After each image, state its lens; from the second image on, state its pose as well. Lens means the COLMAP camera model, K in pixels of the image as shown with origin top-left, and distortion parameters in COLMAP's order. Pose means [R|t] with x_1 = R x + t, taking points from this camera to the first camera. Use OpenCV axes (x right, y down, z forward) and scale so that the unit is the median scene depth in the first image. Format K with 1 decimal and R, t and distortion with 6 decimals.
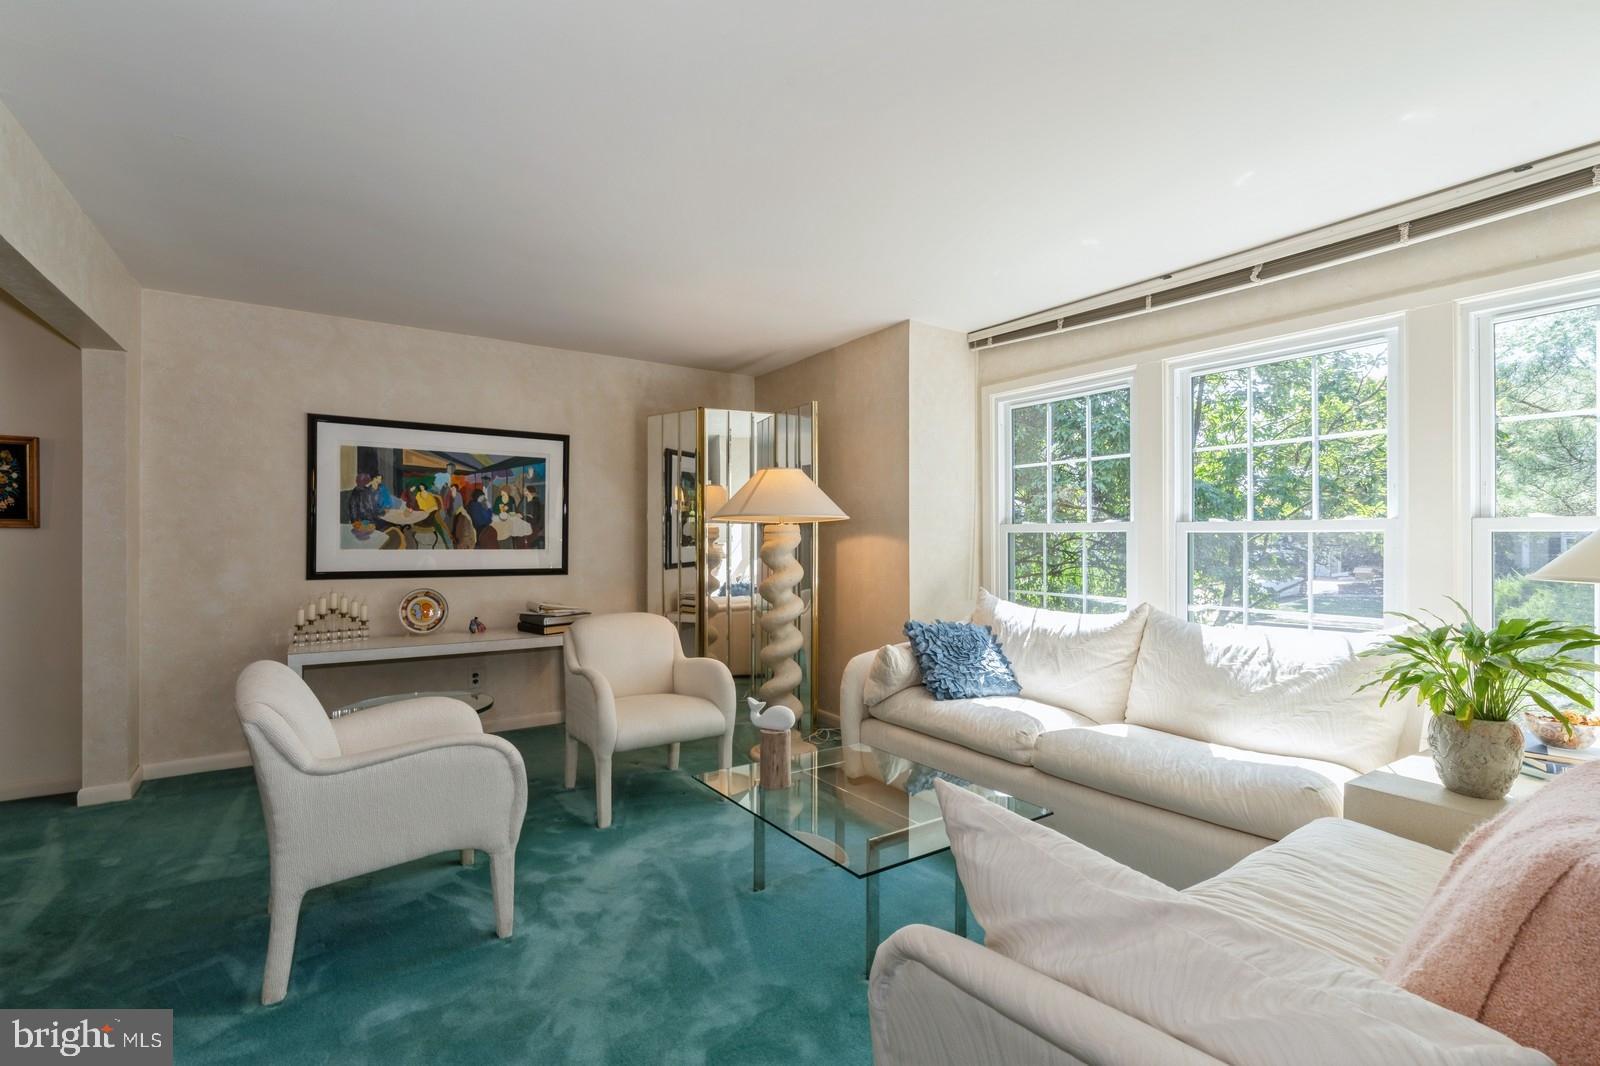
lens RADIAL K [[721.0, 0, 783.0], [0, 721.0, 533.6], [0, 0, 1]] dist [-0.010960, 0.004942]
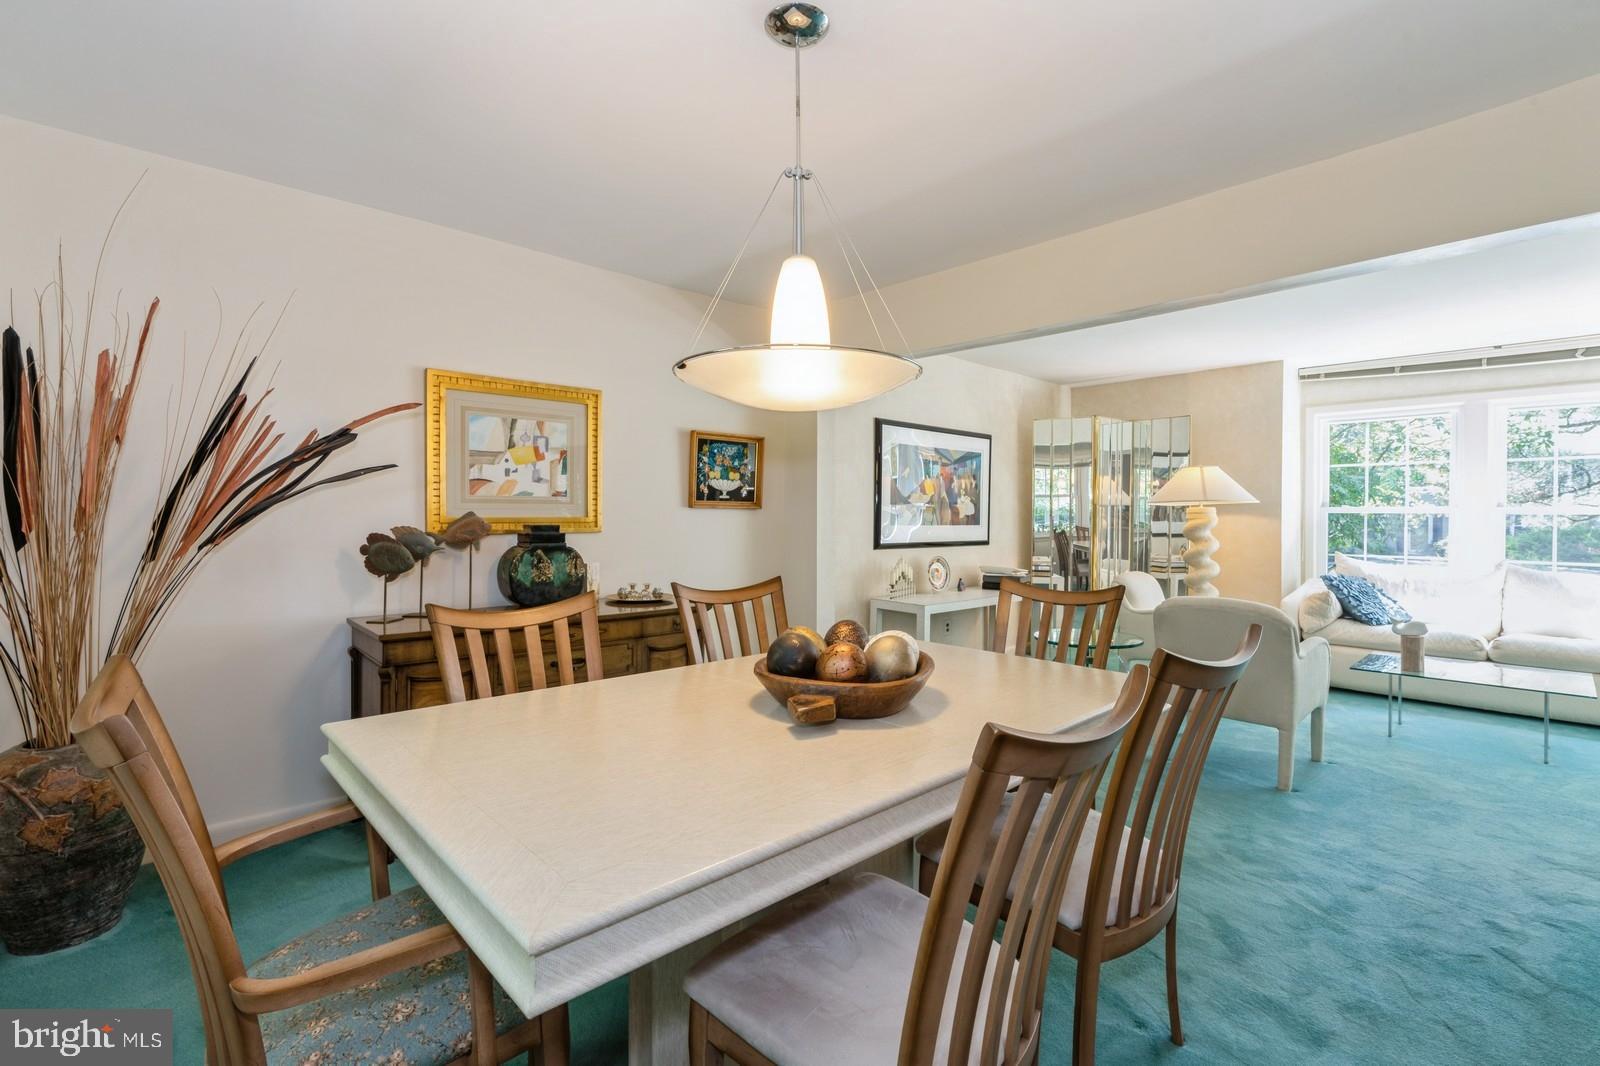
lens RADIAL K [[721.0, 0, 804.6], [0, 721.0, 524.6], [0, 0, 1]] dist [-0.010960, 0.004942]
pose [[0.986148, -0.000190, 0.165867, -0.898137], [-0.003105, 0.999803, 0.019605, -0.003944], [-0.165838, -0.019848, 0.985953, -0.201982]]
